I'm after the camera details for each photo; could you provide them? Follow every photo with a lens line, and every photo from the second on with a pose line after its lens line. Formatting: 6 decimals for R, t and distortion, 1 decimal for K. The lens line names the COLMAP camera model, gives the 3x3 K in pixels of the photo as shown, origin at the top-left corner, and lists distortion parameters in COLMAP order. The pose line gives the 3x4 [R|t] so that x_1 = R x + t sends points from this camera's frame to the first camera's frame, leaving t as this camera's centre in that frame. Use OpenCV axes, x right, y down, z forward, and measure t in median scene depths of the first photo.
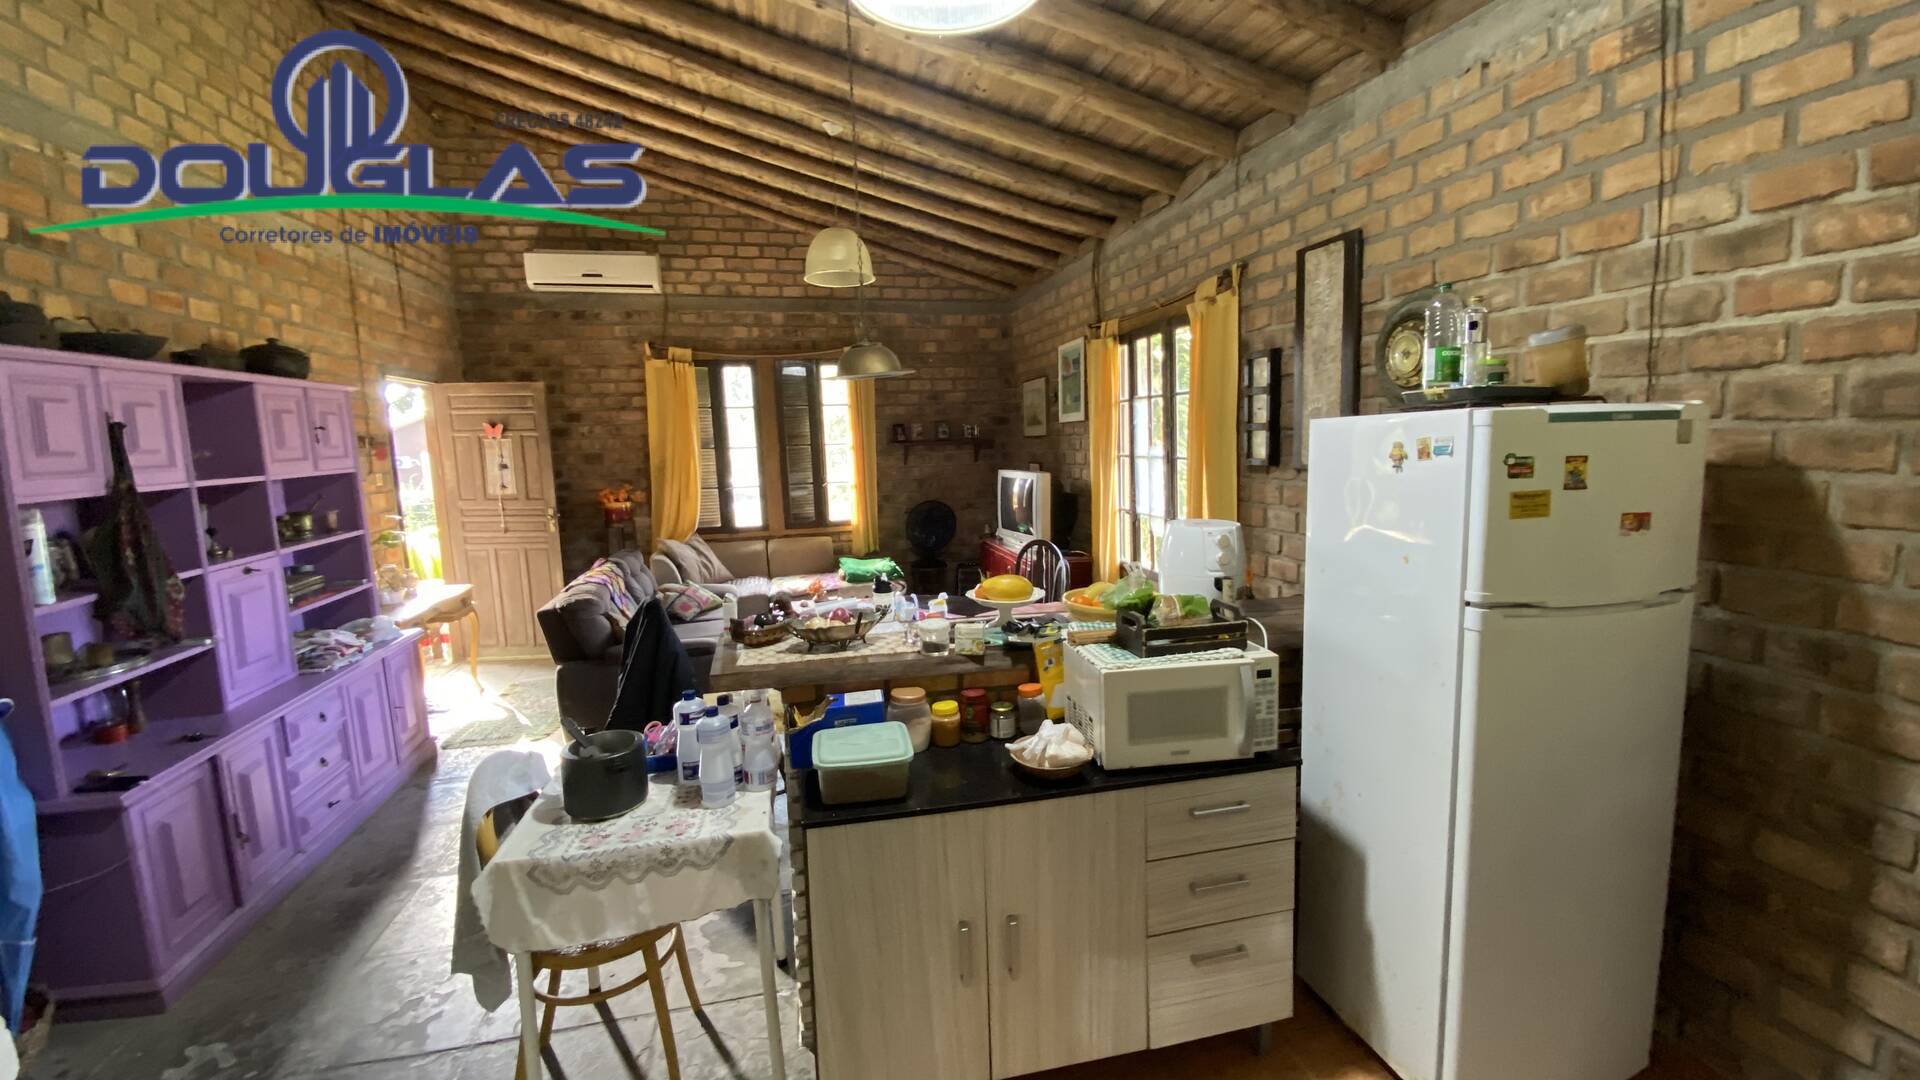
lens RADIAL K [[776.1, 0, 954.8], [0, 776.1, 572.3], [0, 0, 1]] dist [-0.016815, -0.008509]
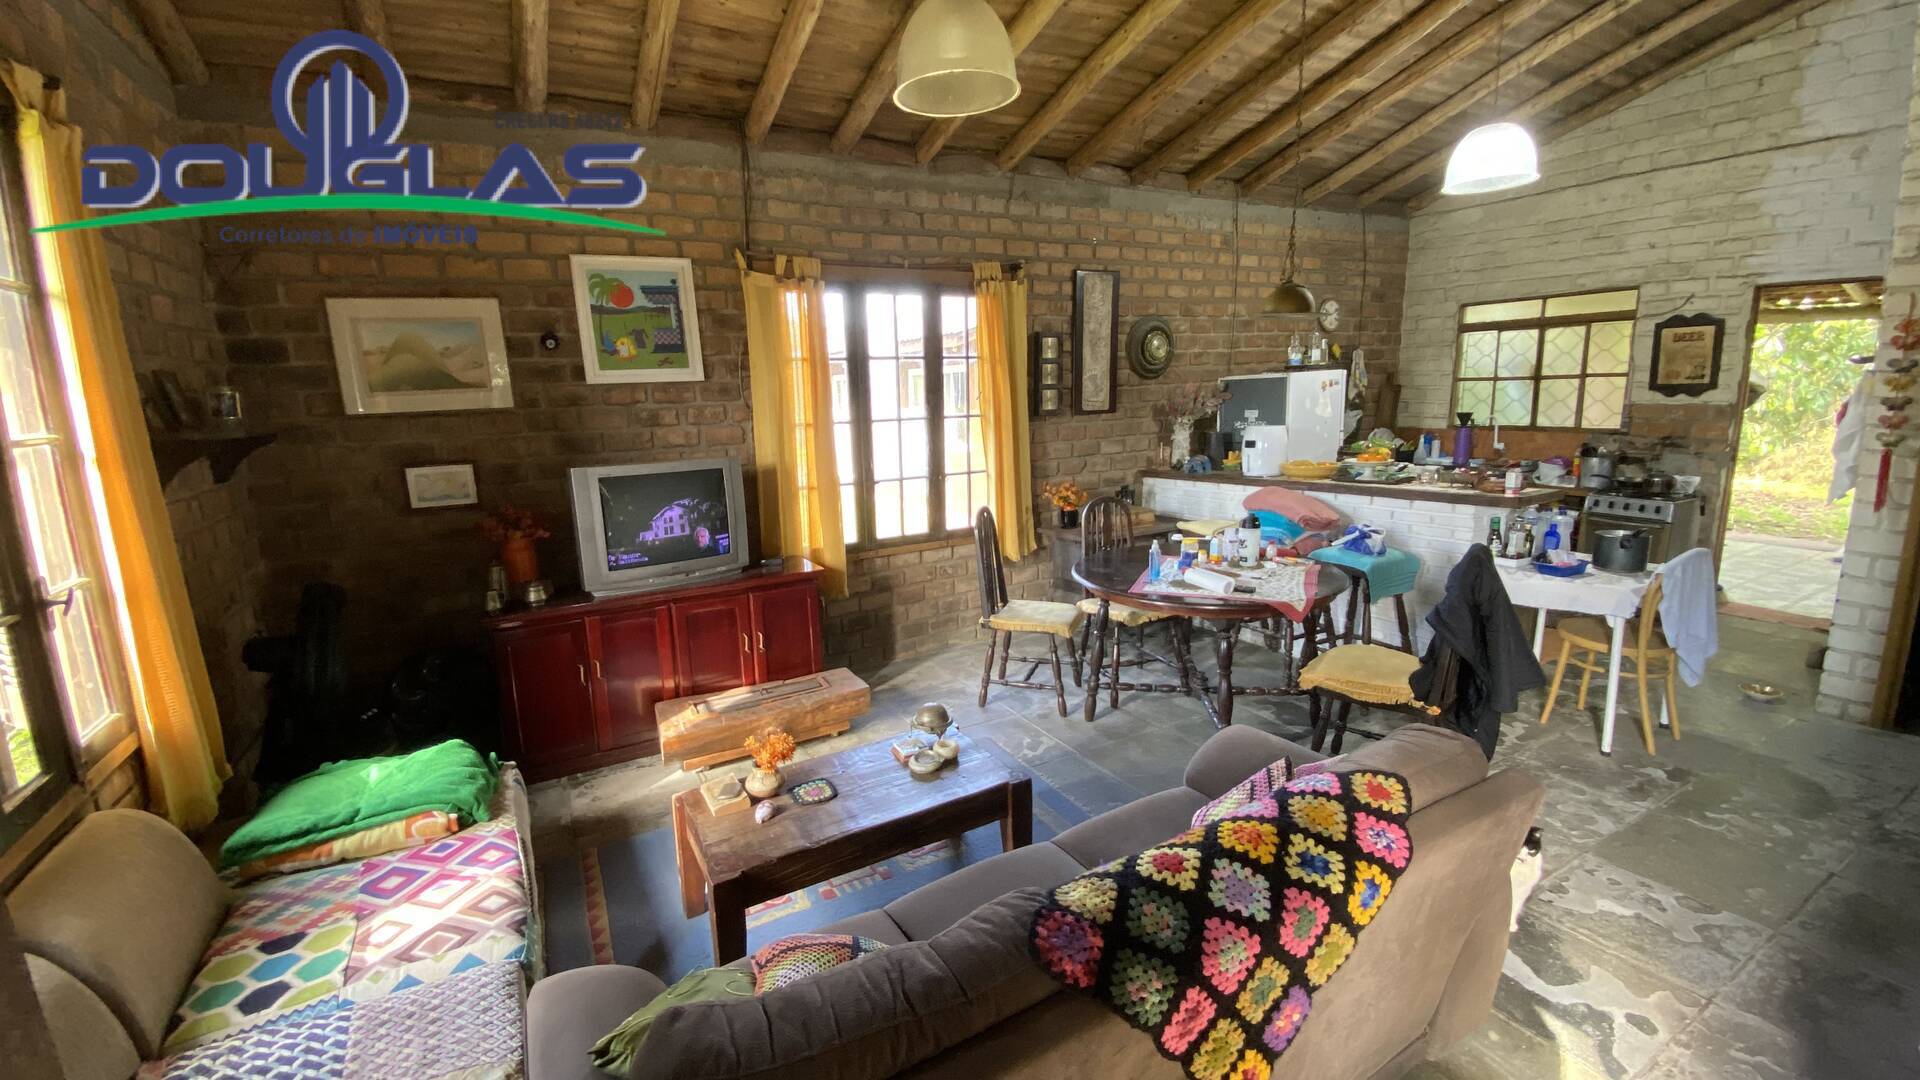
lens RADIAL K [[787.0, 0, 960.2], [0, 787.0, 544.2], [0, 0, 1]] dist [0.035262, -0.025352]
pose [[-0.287208, -0.141373, 0.947378, -1.161715], [0.209962, 0.955704, 0.206267, -0.297439], [-0.934573, 0.258155, -0.244803, 1.924361]]
